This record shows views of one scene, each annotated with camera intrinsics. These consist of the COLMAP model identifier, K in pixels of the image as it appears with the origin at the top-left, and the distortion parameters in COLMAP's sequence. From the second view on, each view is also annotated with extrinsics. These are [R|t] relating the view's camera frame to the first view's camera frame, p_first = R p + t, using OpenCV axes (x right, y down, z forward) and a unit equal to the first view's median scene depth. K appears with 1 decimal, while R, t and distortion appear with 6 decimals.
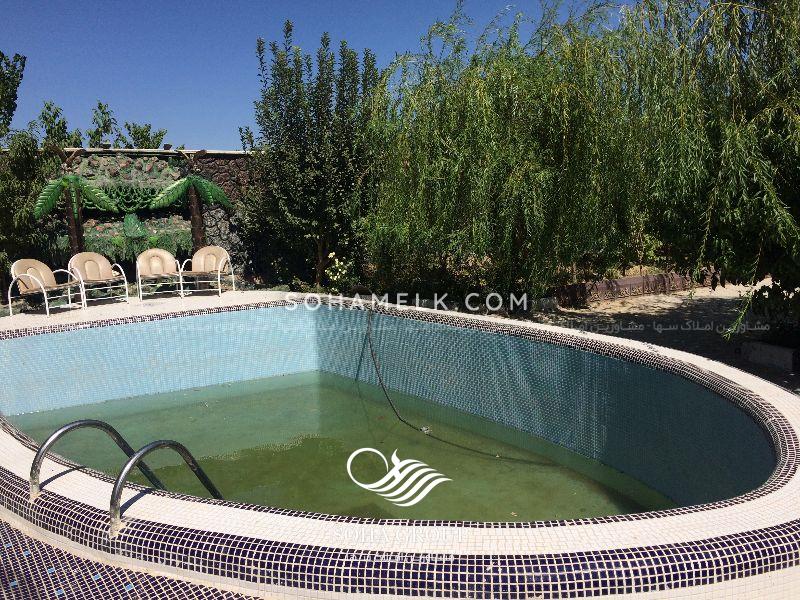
lens RADIAL K [[682.4, 0, 401.3], [0, 682.4, 300.8], [0, 0, 1]] dist [0.045008, 0.001324]
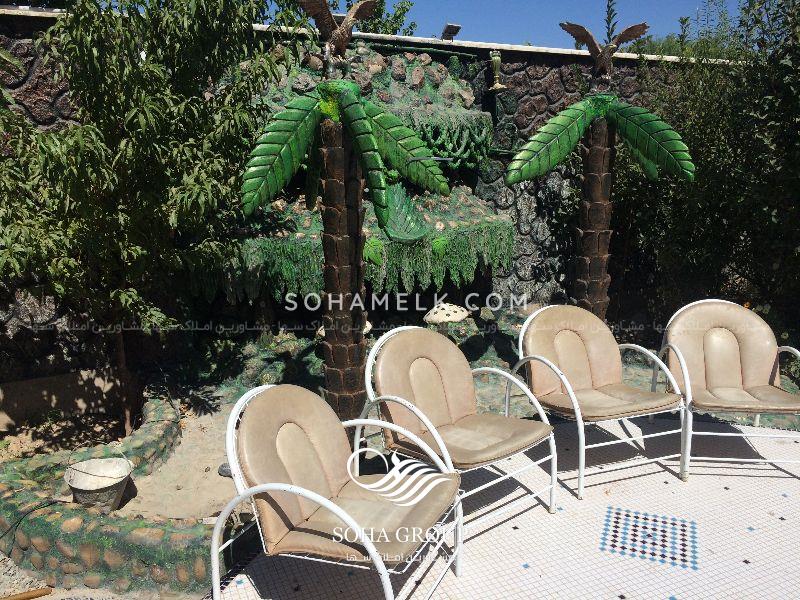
lens RADIAL K [[682.4, 0, 398.7], [0, 682.4, 299.6], [0, 0, 1]] dist [0.045008, 0.001324]
pose [[0.997694, 0.040873, -0.054186, -0.343065], [-0.036235, 0.995809, 0.083973, -0.085562], [0.057391, -0.081816, 0.994994, 0.535369]]
